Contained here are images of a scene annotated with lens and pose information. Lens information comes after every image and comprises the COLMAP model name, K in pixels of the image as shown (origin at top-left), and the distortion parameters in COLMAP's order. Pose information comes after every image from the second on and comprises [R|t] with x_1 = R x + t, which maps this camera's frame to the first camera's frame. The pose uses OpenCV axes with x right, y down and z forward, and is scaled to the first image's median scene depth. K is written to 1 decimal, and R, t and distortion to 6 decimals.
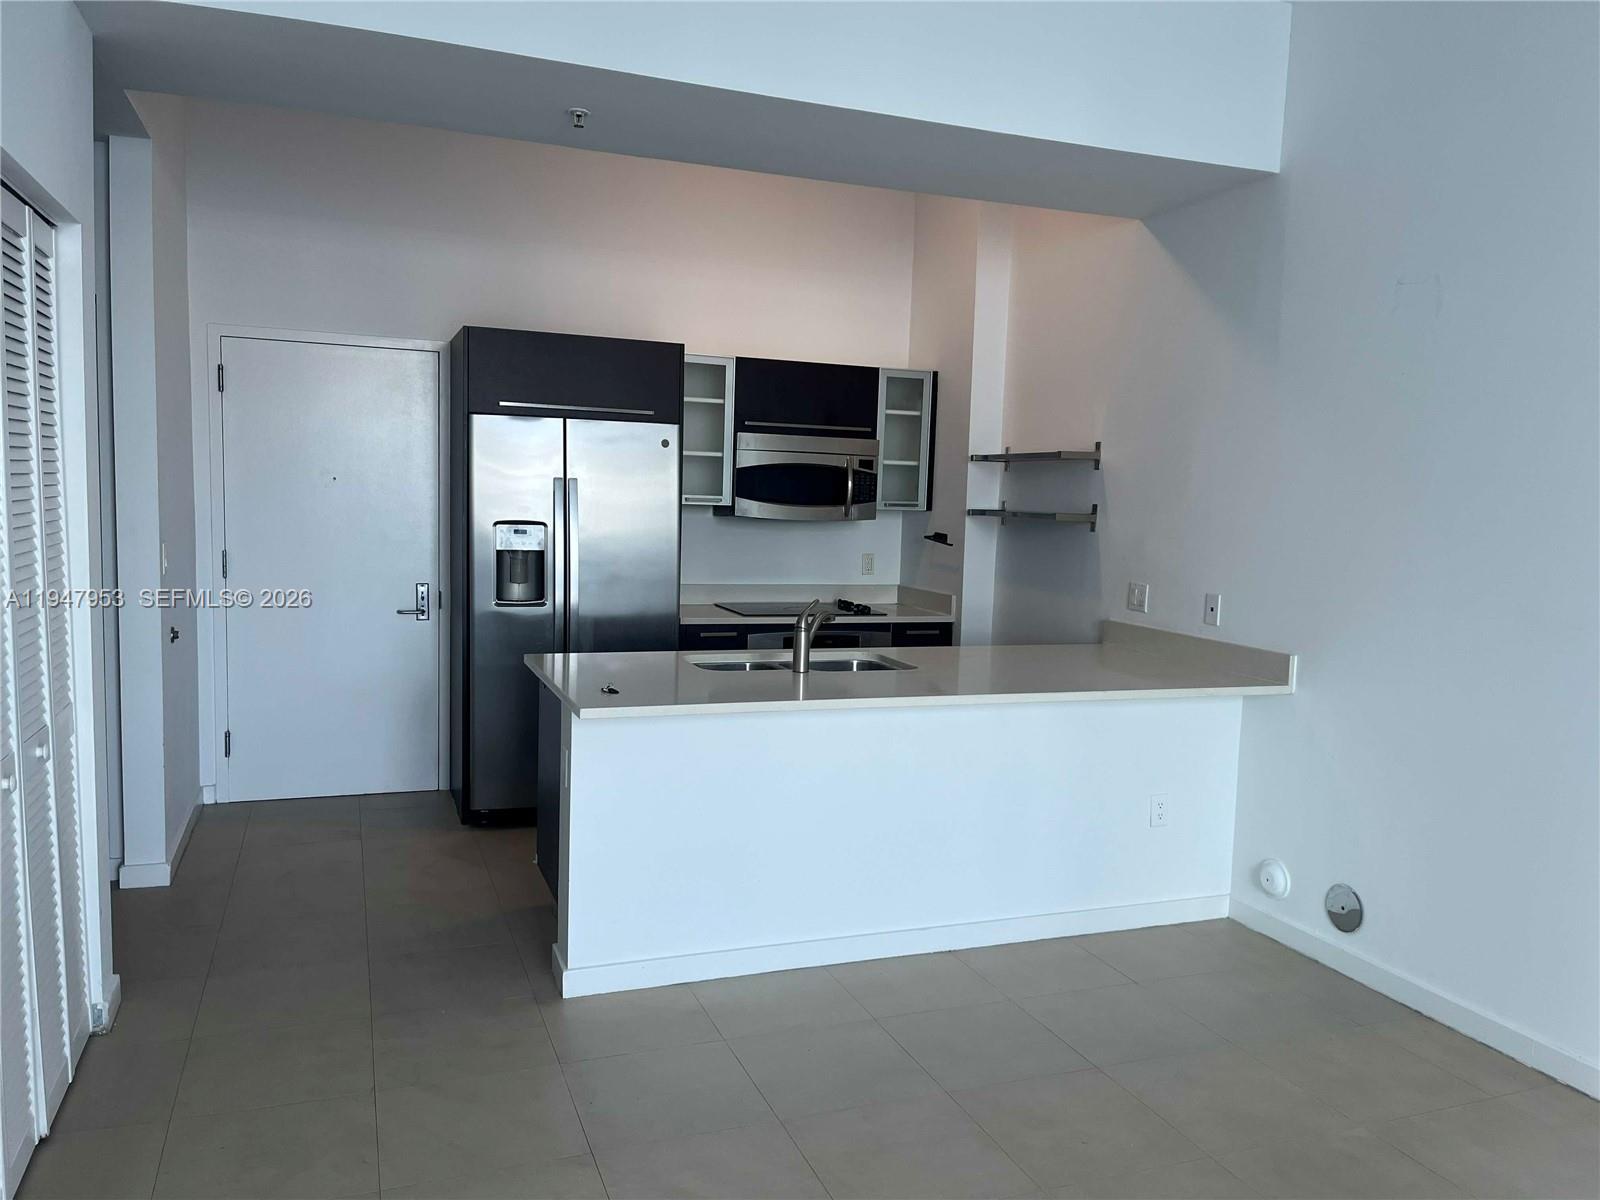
lens RADIAL K [[1192.4, 0, 800.0], [0, 1192.4, 600.0], [0, 0, 1]] dist [0.062003, 0.000148]
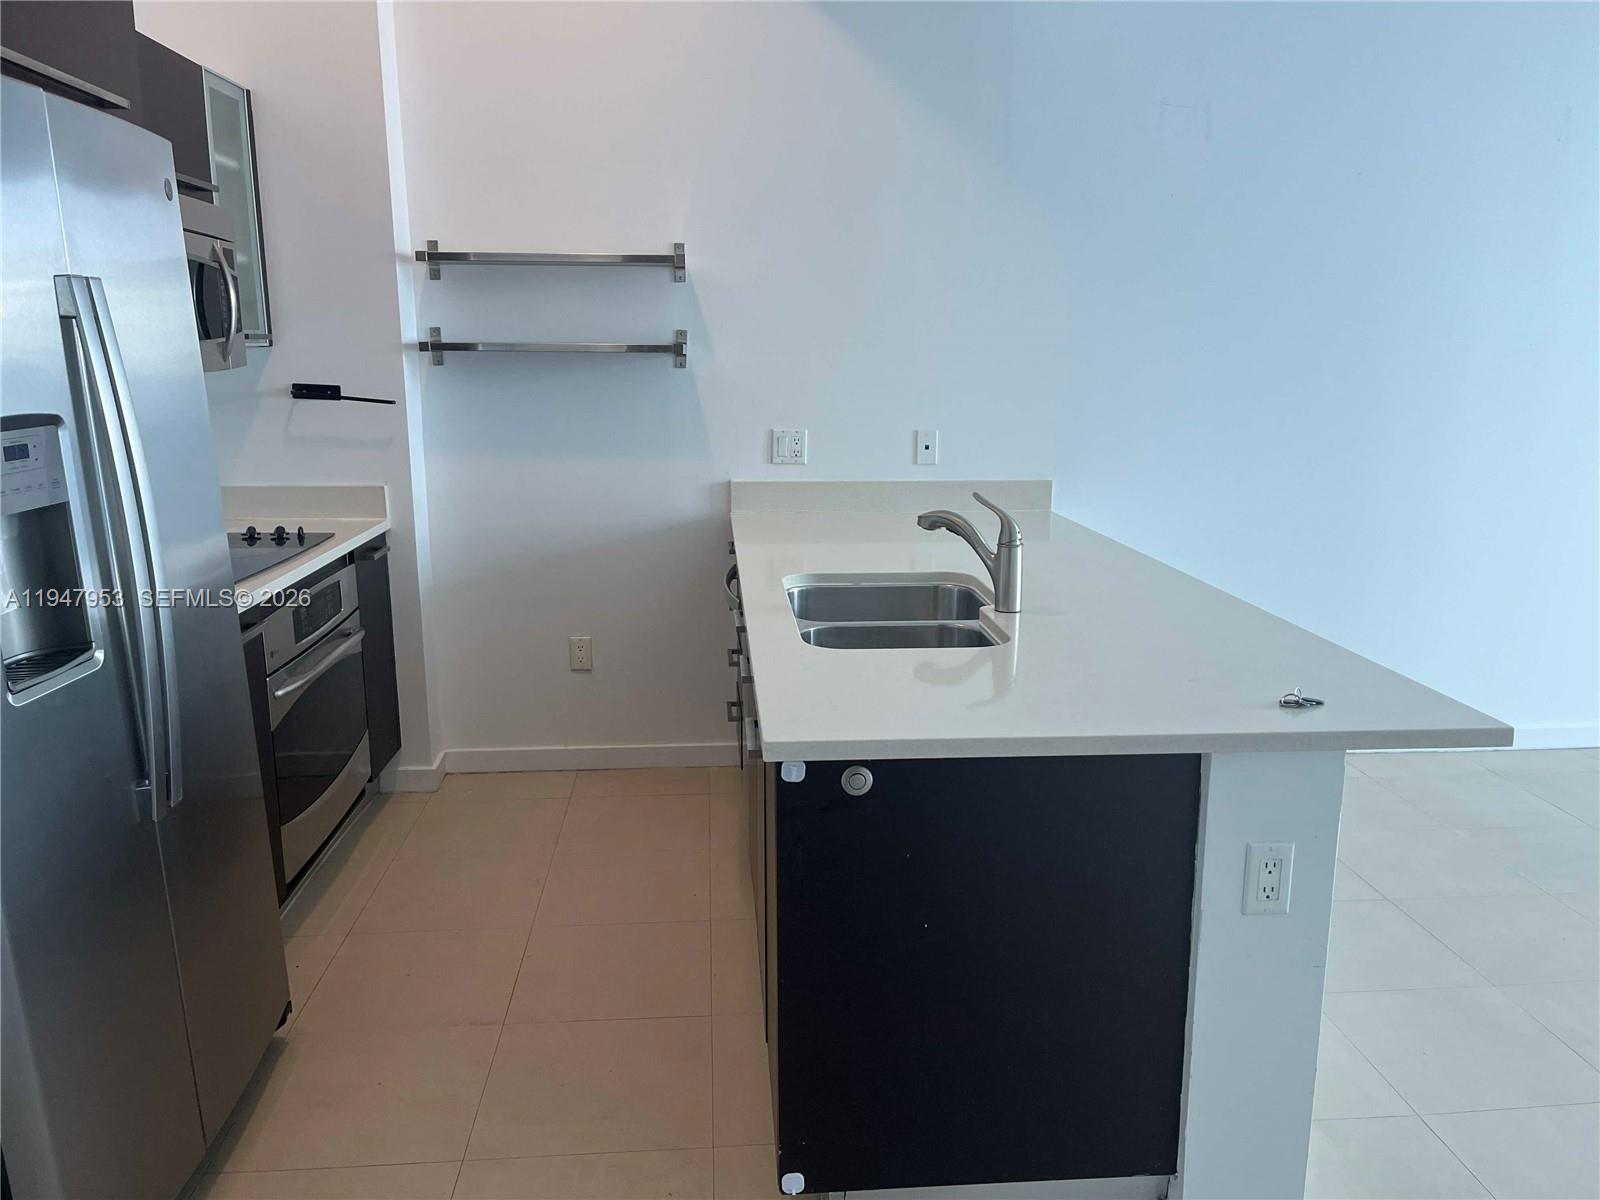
lens RADIAL K [[1192.4, 0, 800.0], [0, 1192.4, 600.0], [0, 0, 1]] dist [0.062003, 0.000148]
pose [[0.278127, -0.223614, 0.934153, -0.475037], [0.090868, 0.974289, 0.206167, -0.064301], [-0.956236, 0.027543, 0.291296, 0.726169]]
